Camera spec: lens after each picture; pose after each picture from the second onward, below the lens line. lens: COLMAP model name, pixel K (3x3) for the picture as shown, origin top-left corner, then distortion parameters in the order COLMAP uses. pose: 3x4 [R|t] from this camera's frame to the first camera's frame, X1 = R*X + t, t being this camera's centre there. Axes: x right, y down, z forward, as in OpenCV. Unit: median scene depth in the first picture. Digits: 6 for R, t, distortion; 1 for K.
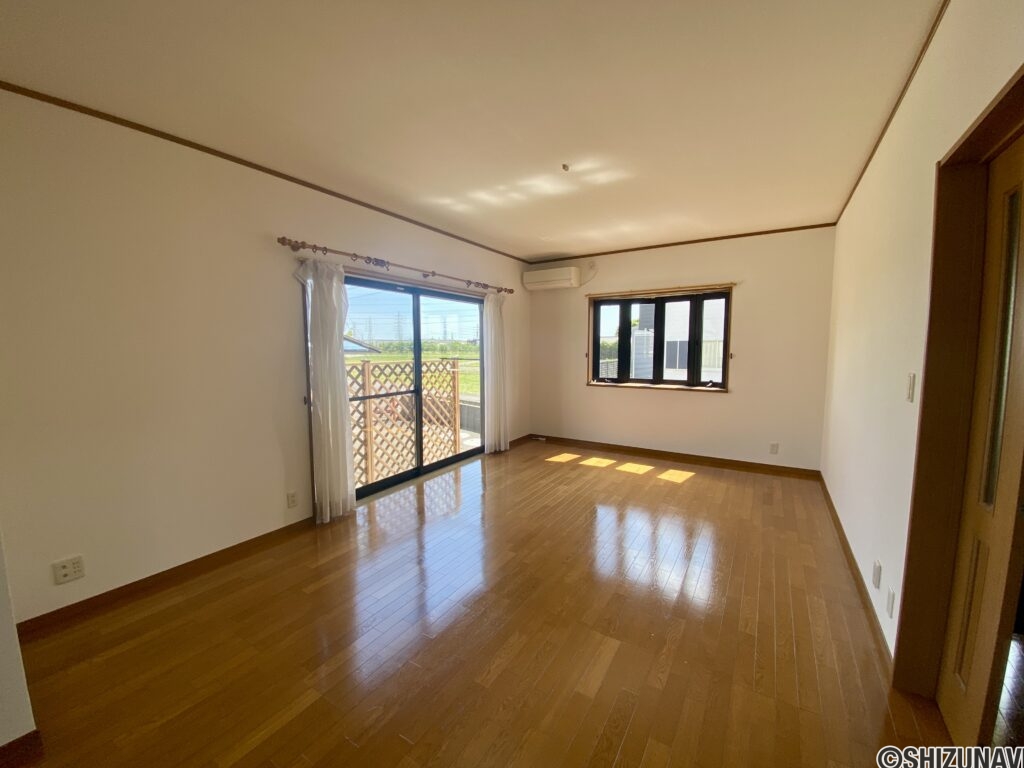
lens RADIAL K [[404.8, 0, 509.8], [0, 404.8, 382.2], [0, 0, 1]] dist [0.025144, -0.020383]
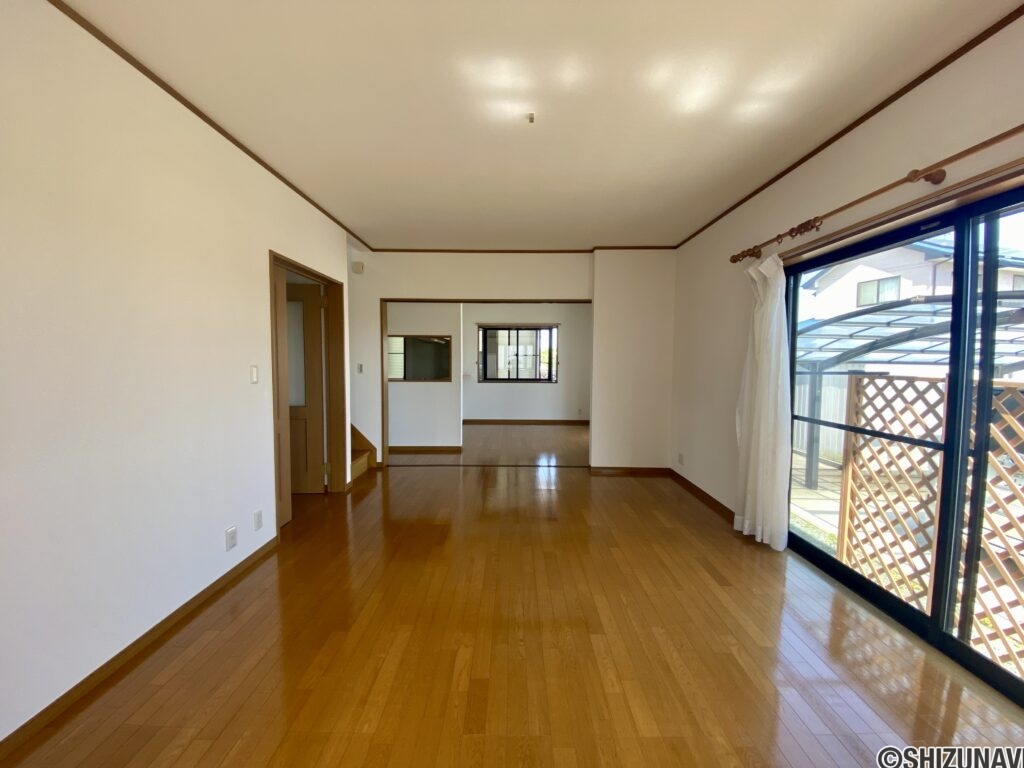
lens RADIAL K [[404.8, 0, 509.8], [0, 404.8, 382.2], [0, 0, 1]] dist [0.025144, -0.020383]
pose [[-0.840007, 0.024743, -0.542011, 0.411607], [-0.048235, 0.991599, 0.120022, -0.079440], [0.540427, 0.126963, -0.831756, 1.143983]]
